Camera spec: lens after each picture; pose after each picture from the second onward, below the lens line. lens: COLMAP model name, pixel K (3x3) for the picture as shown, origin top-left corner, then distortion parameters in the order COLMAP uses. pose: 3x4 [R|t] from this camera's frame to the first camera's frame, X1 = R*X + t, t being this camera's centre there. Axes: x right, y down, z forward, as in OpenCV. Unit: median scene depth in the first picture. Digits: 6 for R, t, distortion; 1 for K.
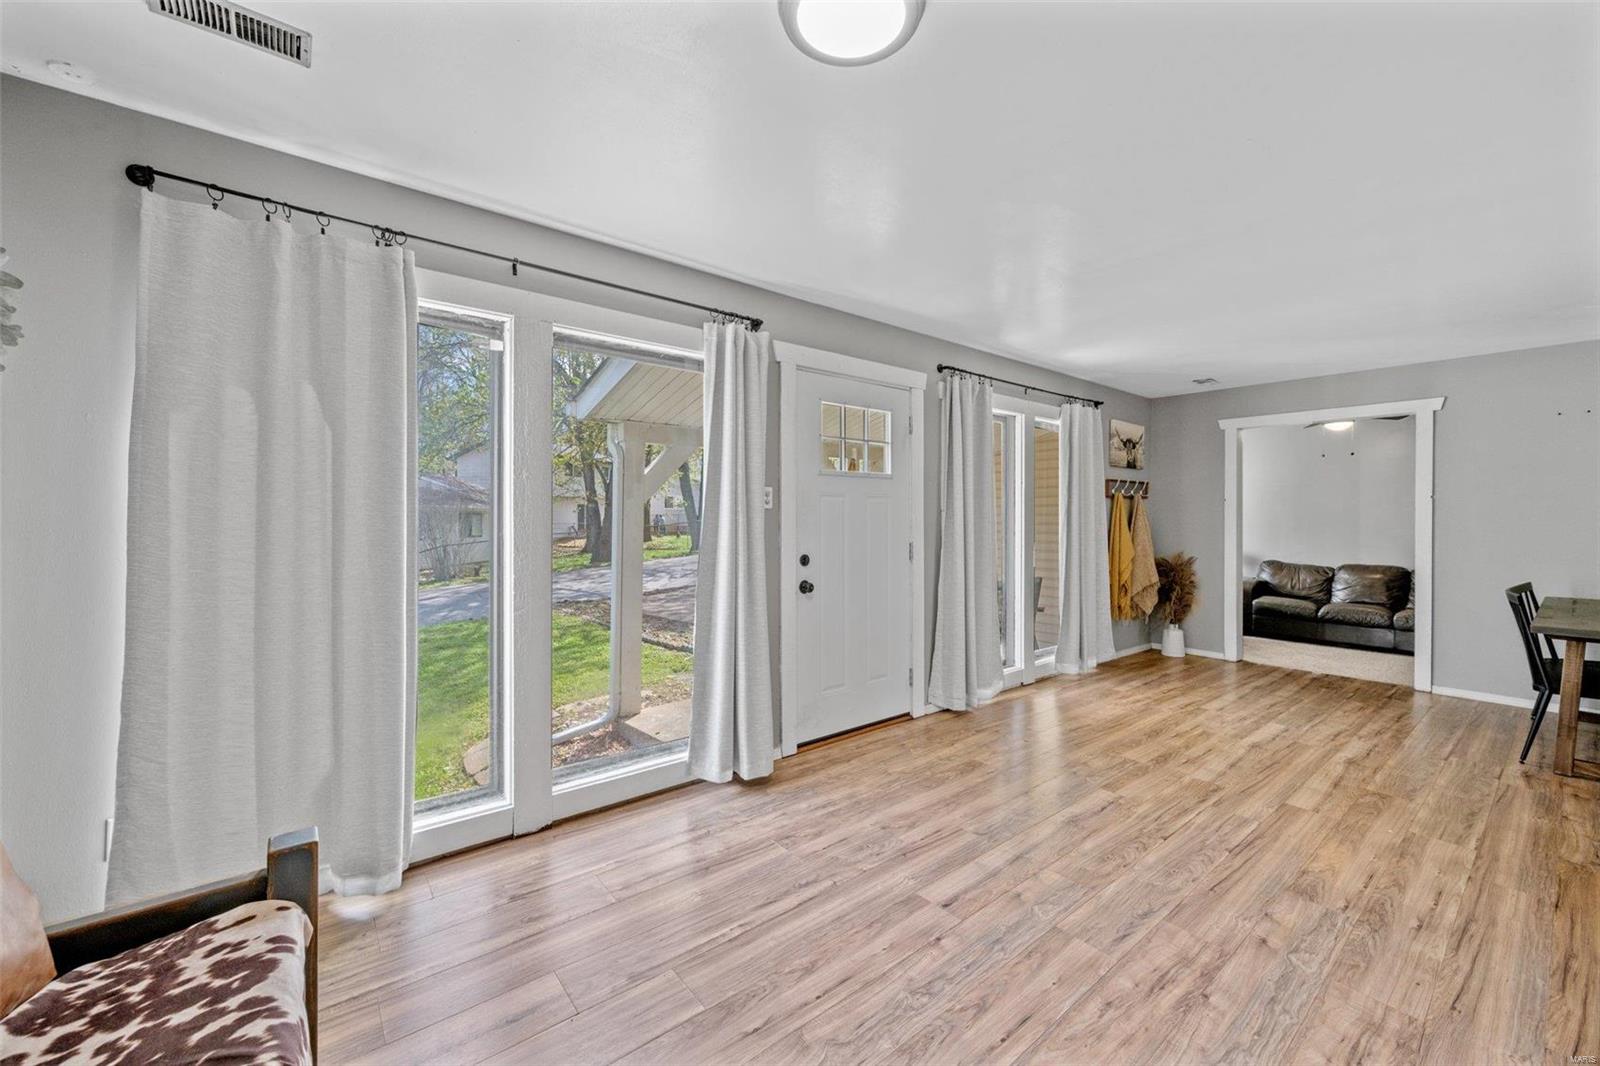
lens RADIAL K [[636.0, 0, 797.5], [0, 636.0, 521.4], [0, 0, 1]] dist [-0.001748, -0.000106]
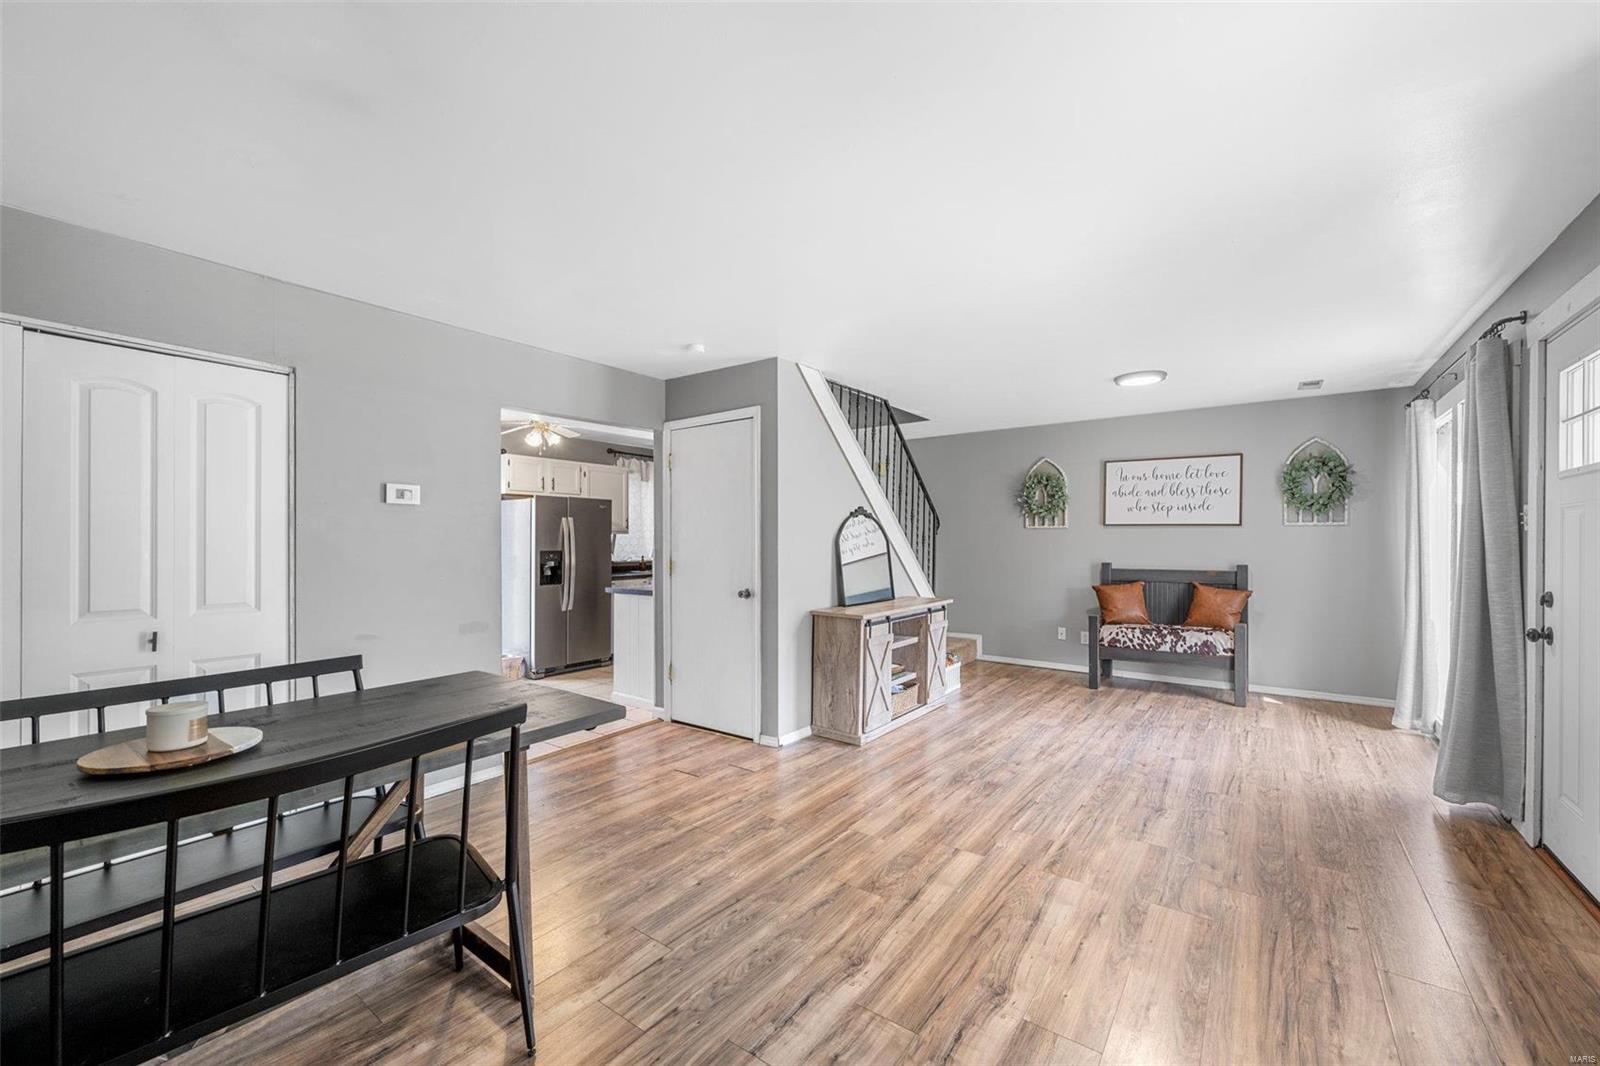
lens RADIAL K [[636.0, 0, 793.1], [0, 636.0, 540.0], [0, 0, 1]] dist [-0.001748, -0.000106]
pose [[-0.968859, -0.004972, -0.247562, 1.360406], [-0.005830, 0.999979, 0.002732, -0.006806], [0.247544, 0.004090, -0.968868, 1.956389]]
